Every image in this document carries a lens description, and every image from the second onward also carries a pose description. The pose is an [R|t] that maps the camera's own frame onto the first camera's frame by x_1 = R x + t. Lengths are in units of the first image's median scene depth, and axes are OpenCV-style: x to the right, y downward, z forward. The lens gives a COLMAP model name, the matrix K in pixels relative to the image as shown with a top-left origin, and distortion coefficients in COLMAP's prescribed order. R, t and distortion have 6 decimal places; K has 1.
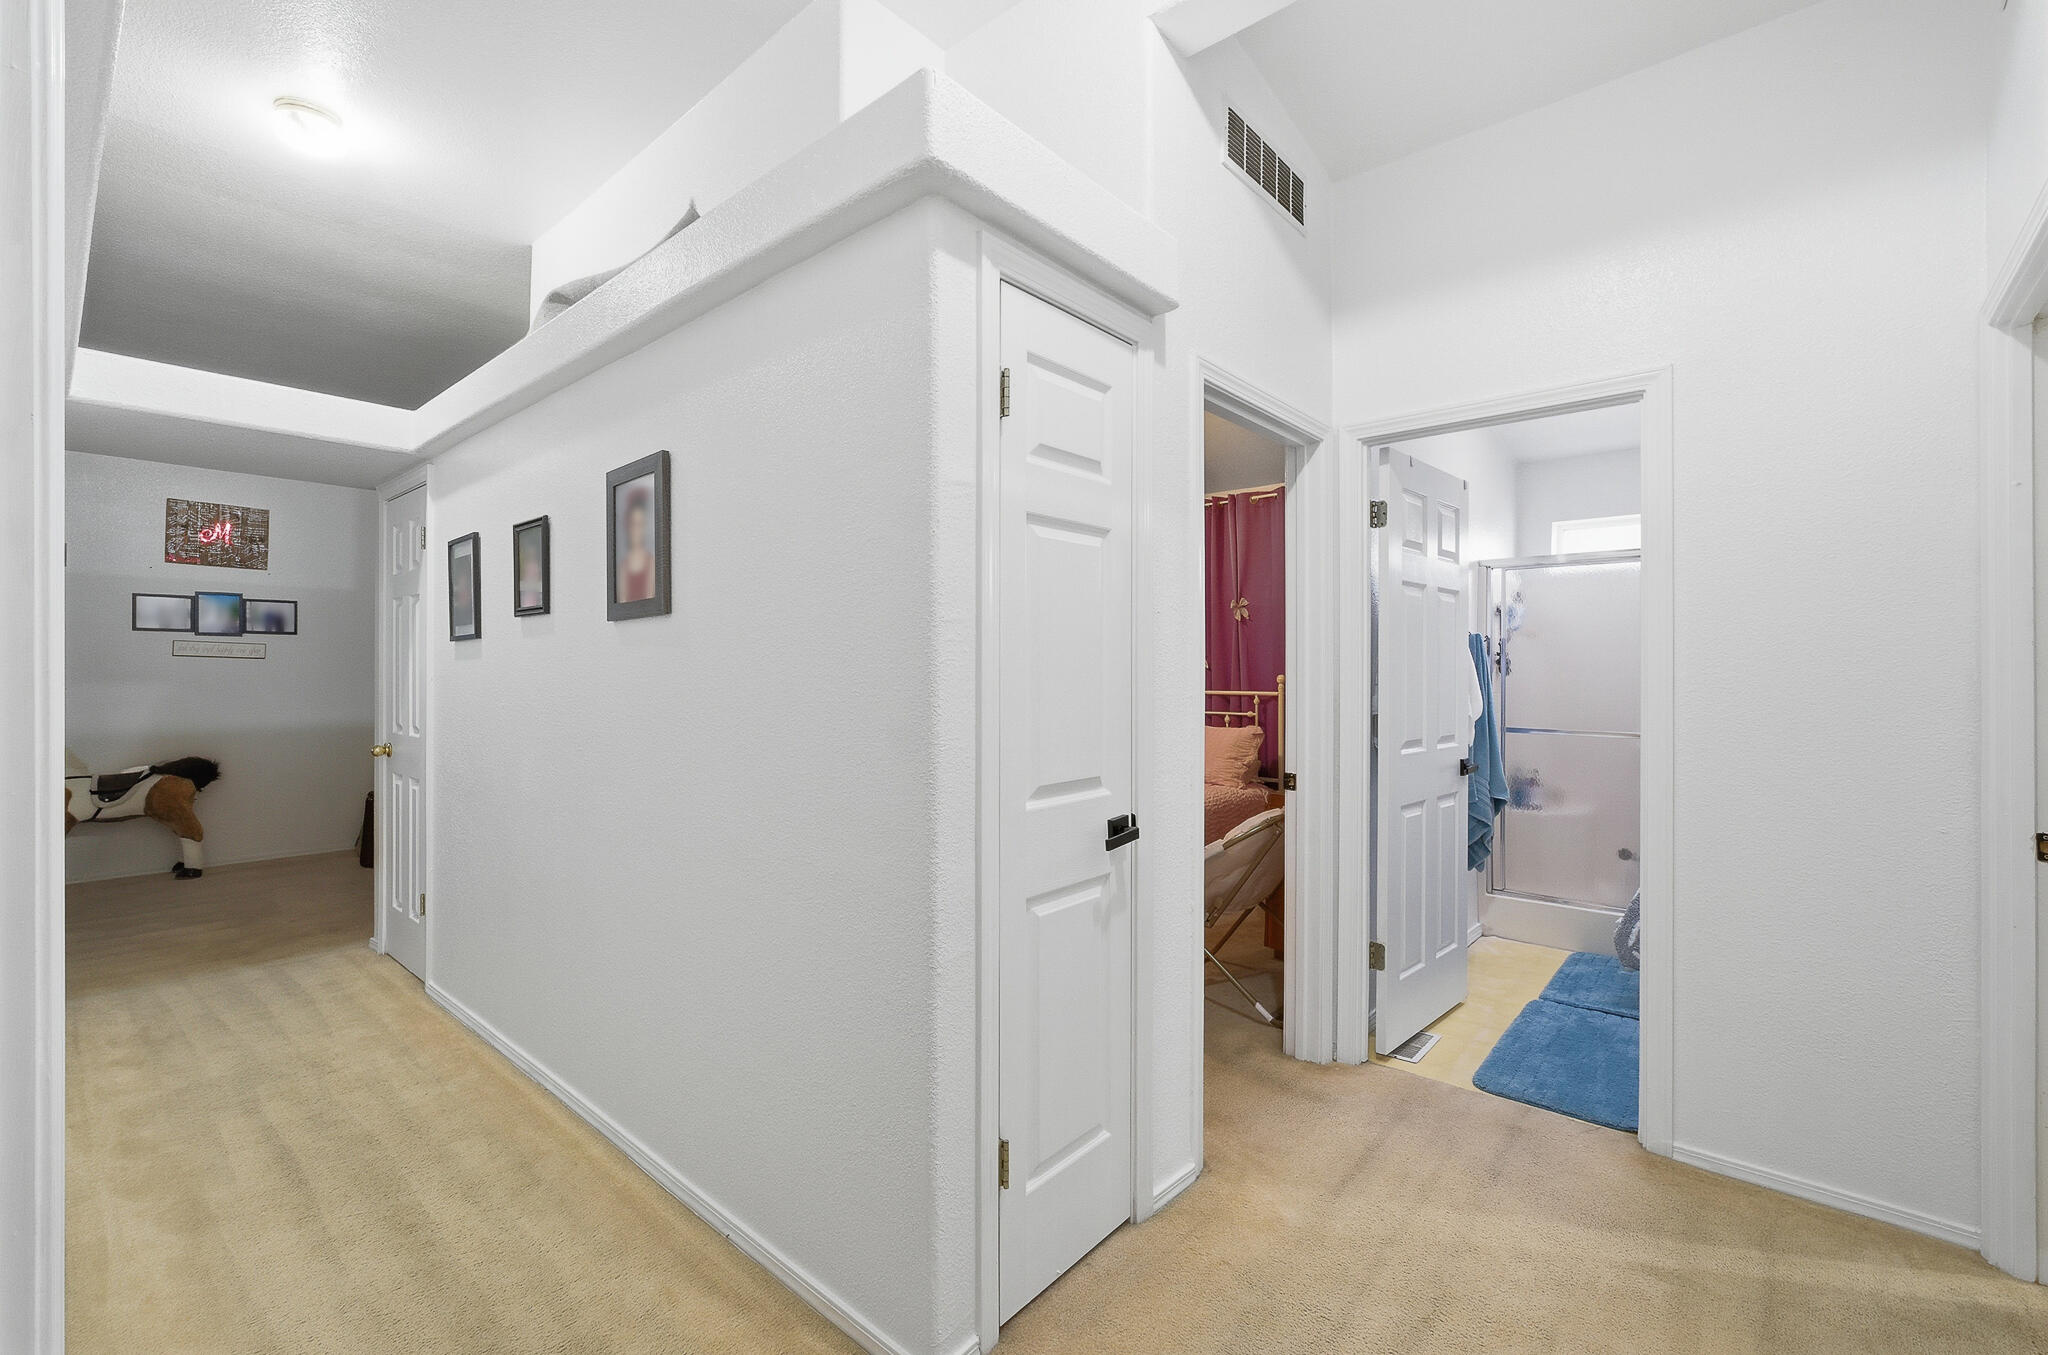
lens RADIAL K [[888.6, 0, 1023.1], [0, 888.6, 673.4], [0, 0, 1]] dist [0.000481, 0.000075]
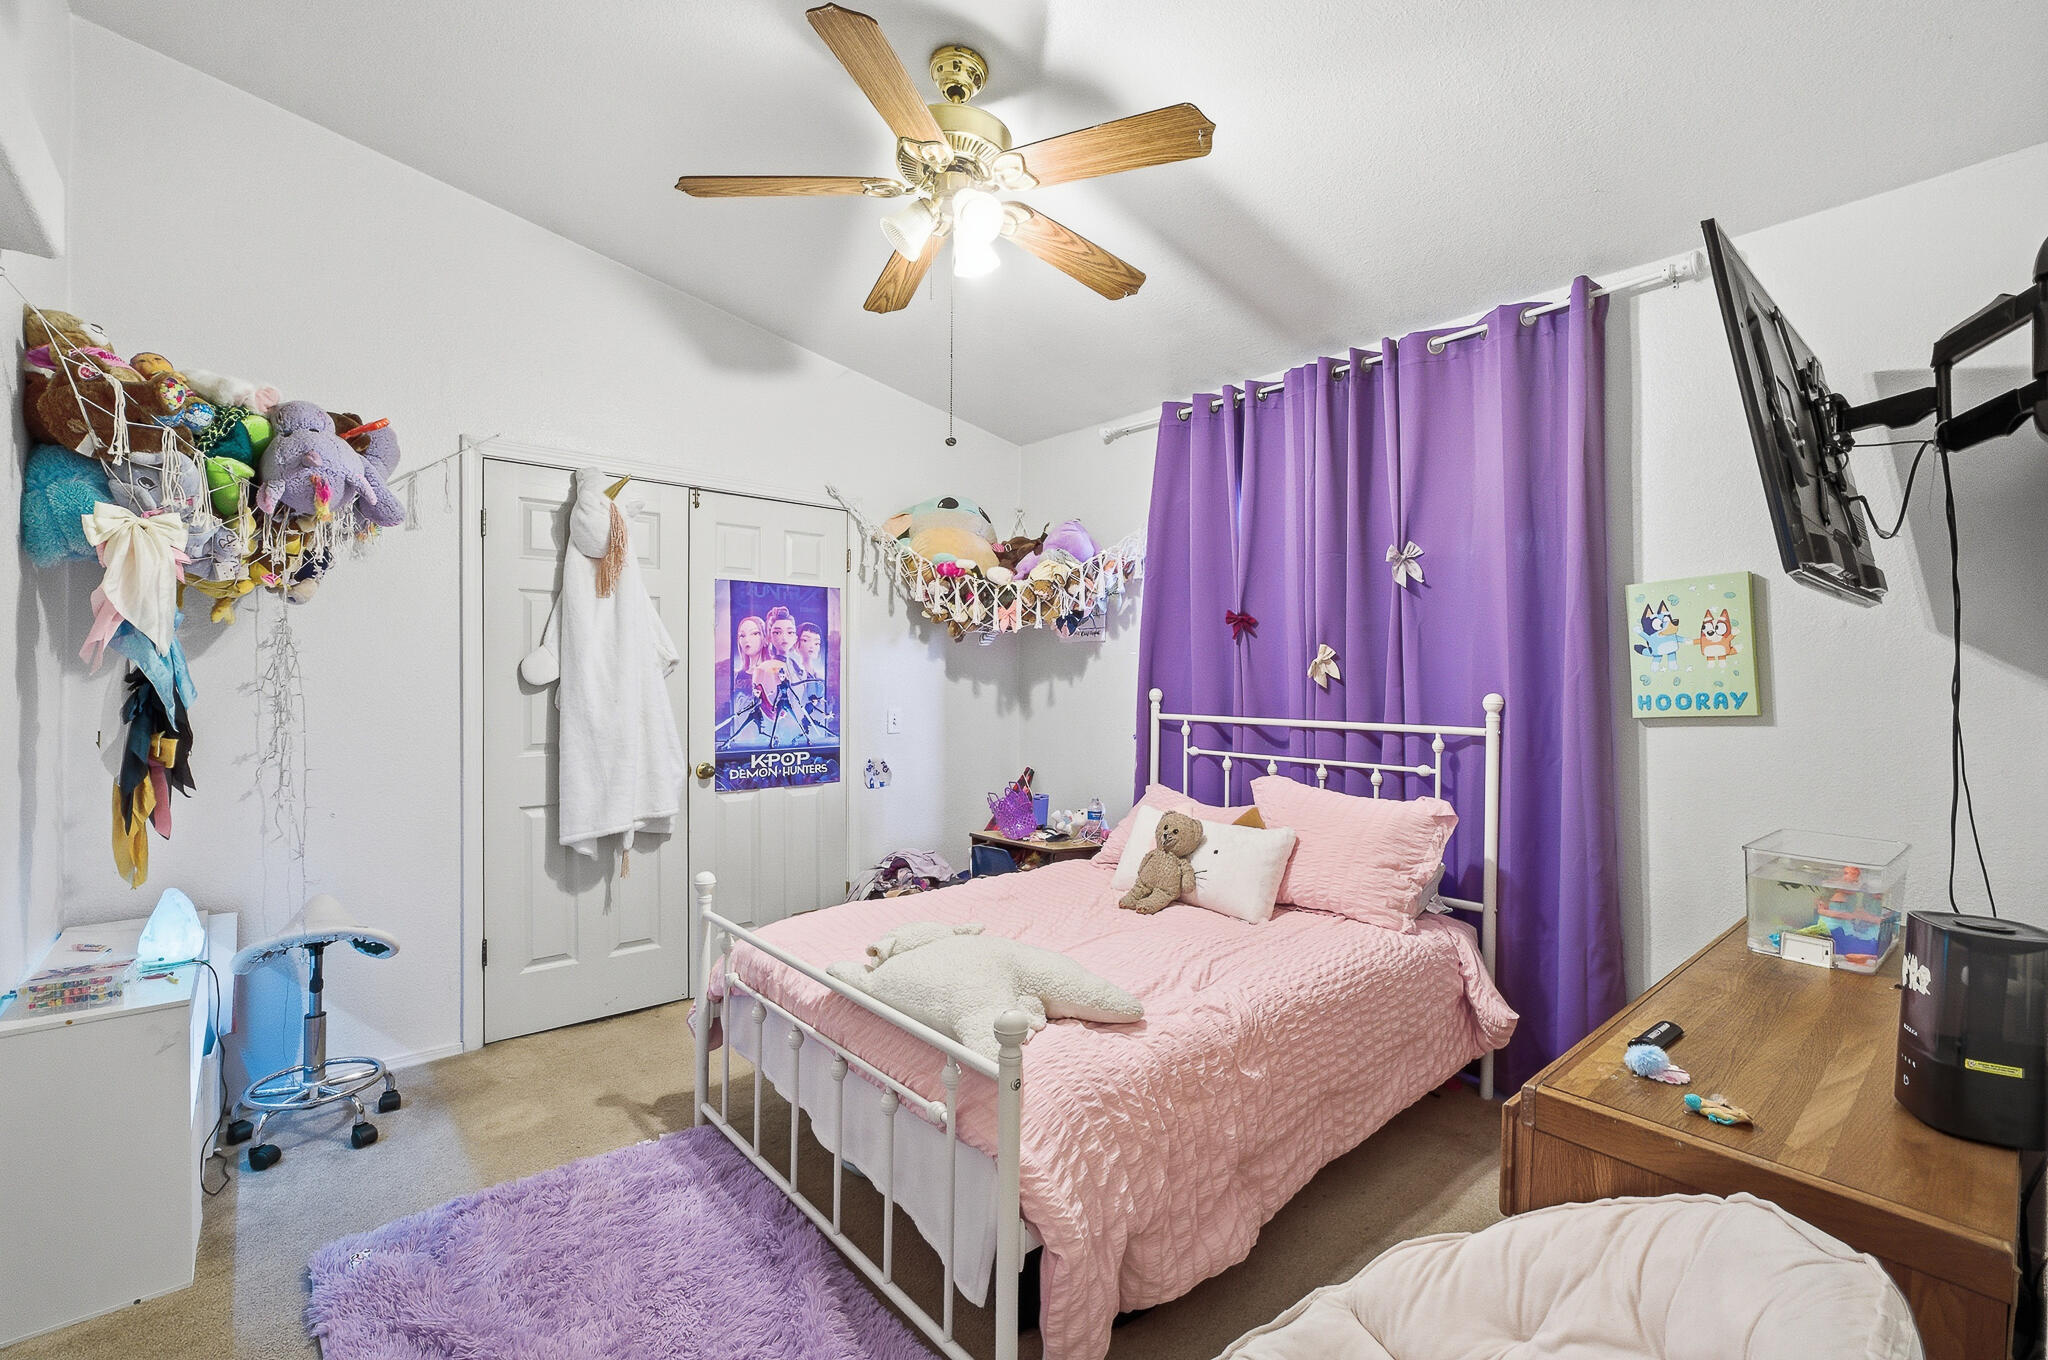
lens RADIAL K [[888.6, 0, 1021.7], [0, 888.6, 678.4], [0, 0, 1]] dist [0.000481, 0.000075]
pose [[0.989556, 0.011868, -0.143659, 0.101740], [-0.011614, 0.999929, 0.002609, -0.005386], [0.143680, -0.000913, 0.989624, 0.469024]]
